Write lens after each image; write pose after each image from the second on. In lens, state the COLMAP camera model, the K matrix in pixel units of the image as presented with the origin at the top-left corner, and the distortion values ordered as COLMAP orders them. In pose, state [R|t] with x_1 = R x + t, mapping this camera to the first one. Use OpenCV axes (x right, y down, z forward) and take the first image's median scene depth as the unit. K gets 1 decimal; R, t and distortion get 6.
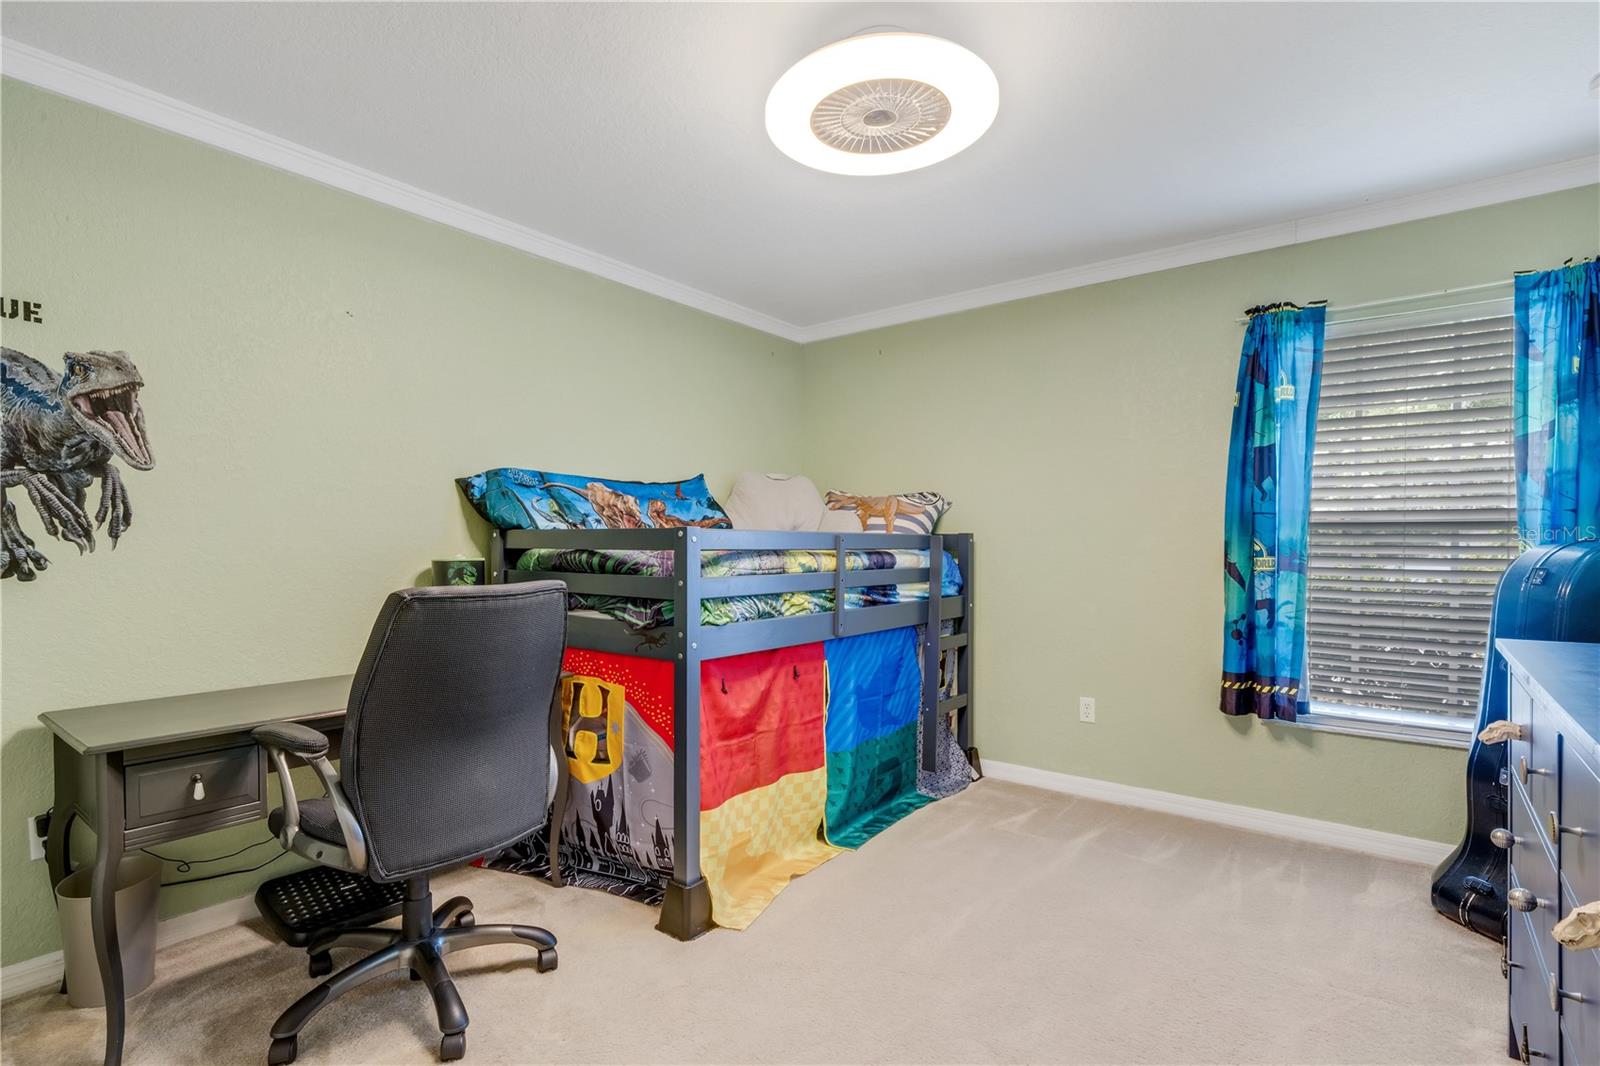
lens RADIAL K [[746.4, 0, 797.4], [0, 746.4, 533.6], [0, 0, 1]] dist [0.001382, 0.000367]
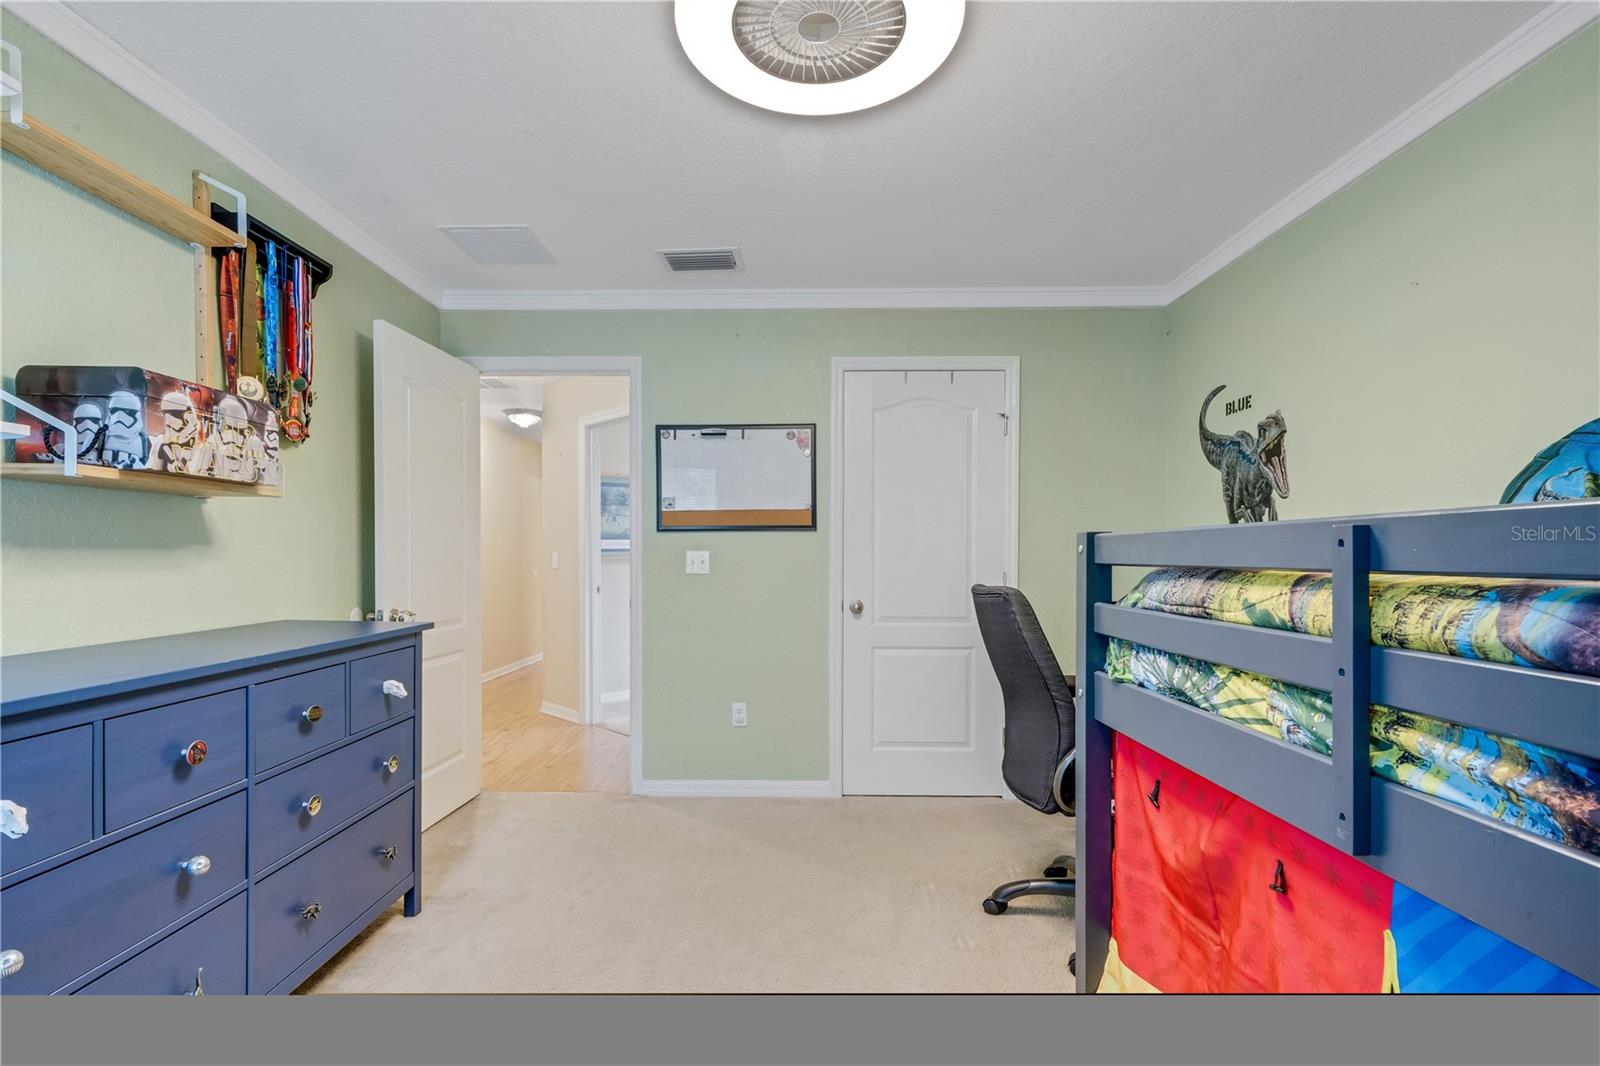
lens RADIAL K [[746.4, 0, 797.4], [0, 746.4, 533.6], [0, 0, 1]] dist [0.001382, 0.000367]
pose [[-0.779843, -0.019348, -0.625676, 0.583605], [0.010688, 0.998965, -0.044213, 0.023130], [0.625884, -0.041167, -0.778829, 1.502832]]
